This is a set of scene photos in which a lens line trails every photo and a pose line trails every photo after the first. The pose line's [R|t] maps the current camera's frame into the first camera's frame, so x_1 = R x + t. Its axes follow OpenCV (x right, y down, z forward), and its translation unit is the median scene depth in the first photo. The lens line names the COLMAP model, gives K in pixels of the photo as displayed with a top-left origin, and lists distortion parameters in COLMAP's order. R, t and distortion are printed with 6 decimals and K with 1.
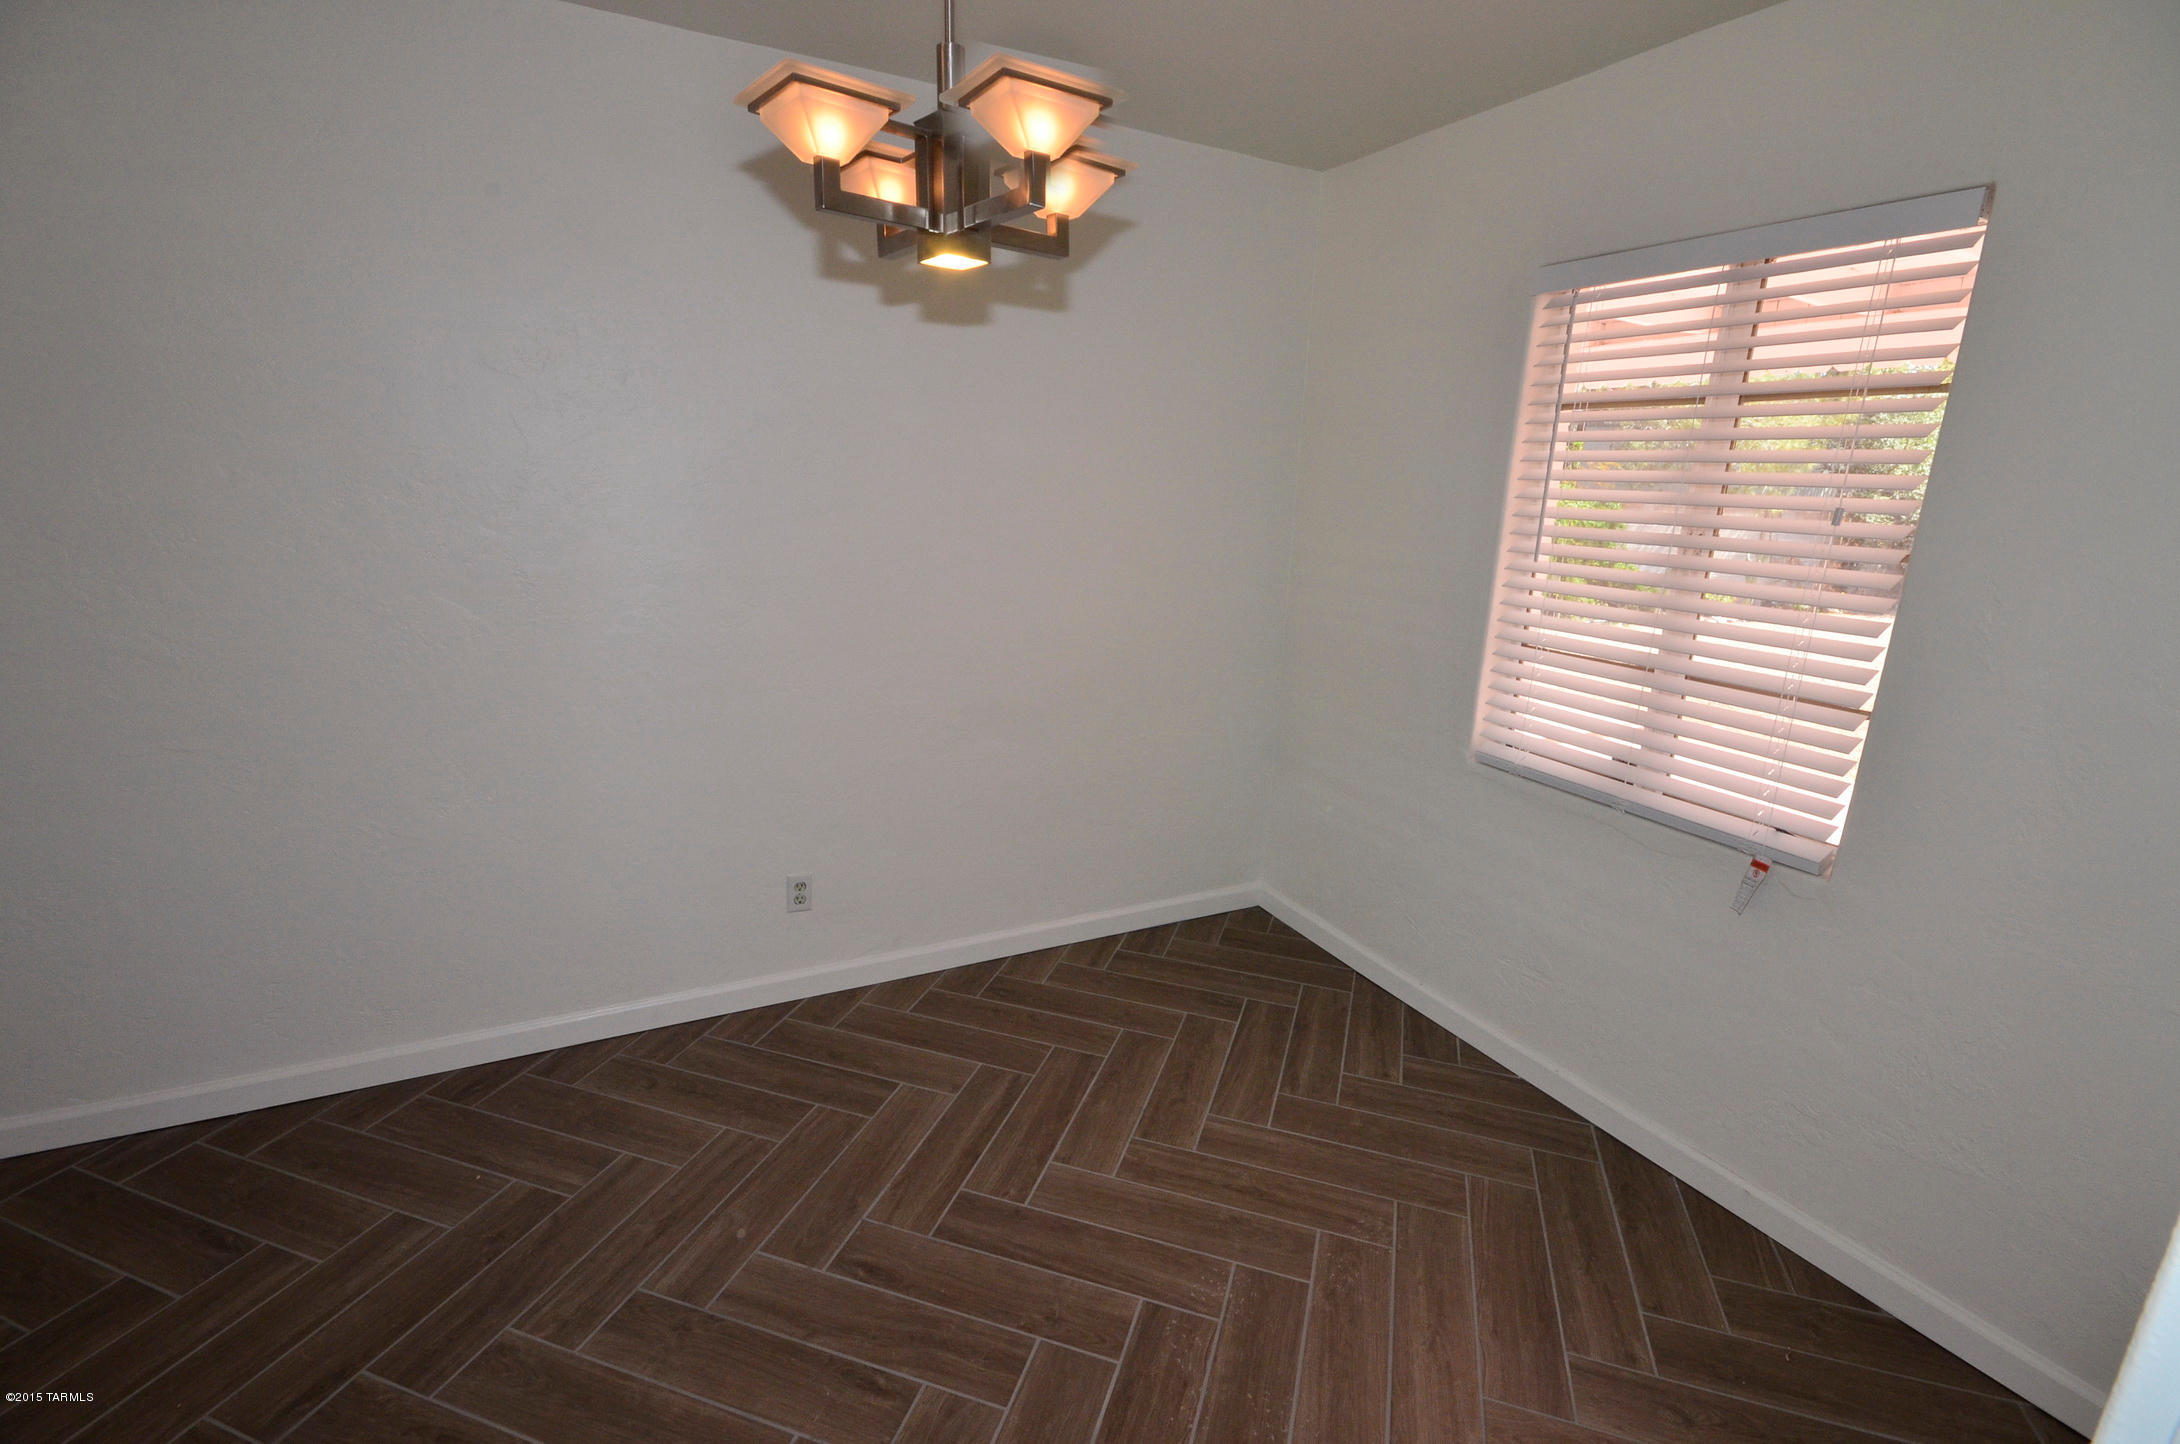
lens RADIAL K [[978.6, 0, 1090.0], [0, 978.6, 722.0], [0, 0, 1]] dist [-0.000905, 0.000130]
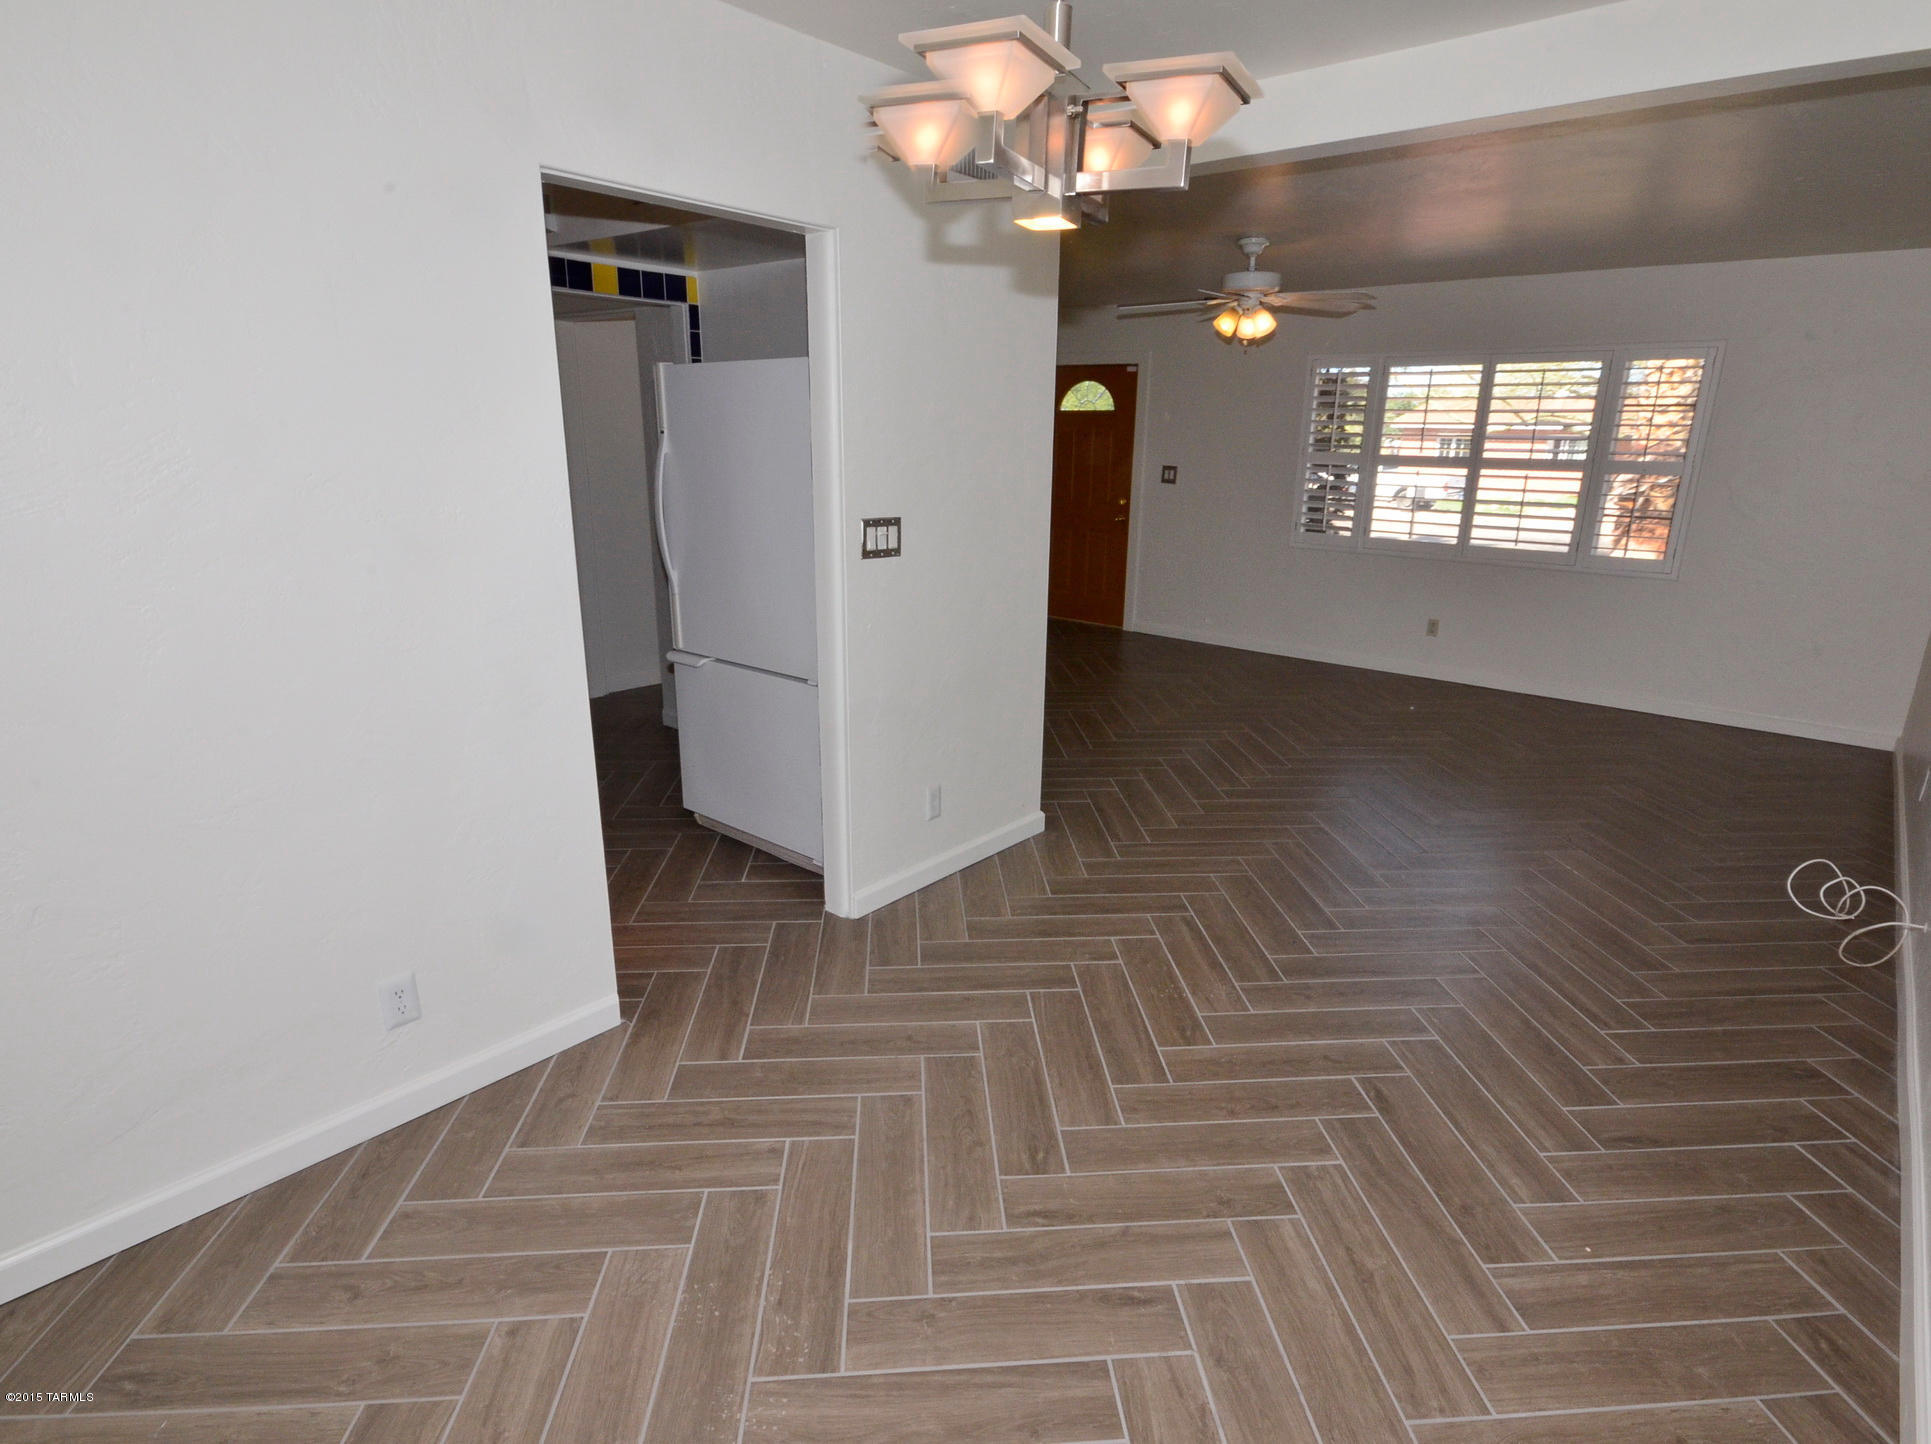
lens RADIAL K [[1016.4, 0, 978.2], [0, 1016.4, 743.5], [0, 0, 1]] dist [0.001014, -0.000165]
pose [[-0.923447, 0.060425, -0.378938, 0.235876], [-0.141553, 0.864235, 0.482764, -0.330788], [0.356662, 0.499447, -0.789522, 1.391202]]
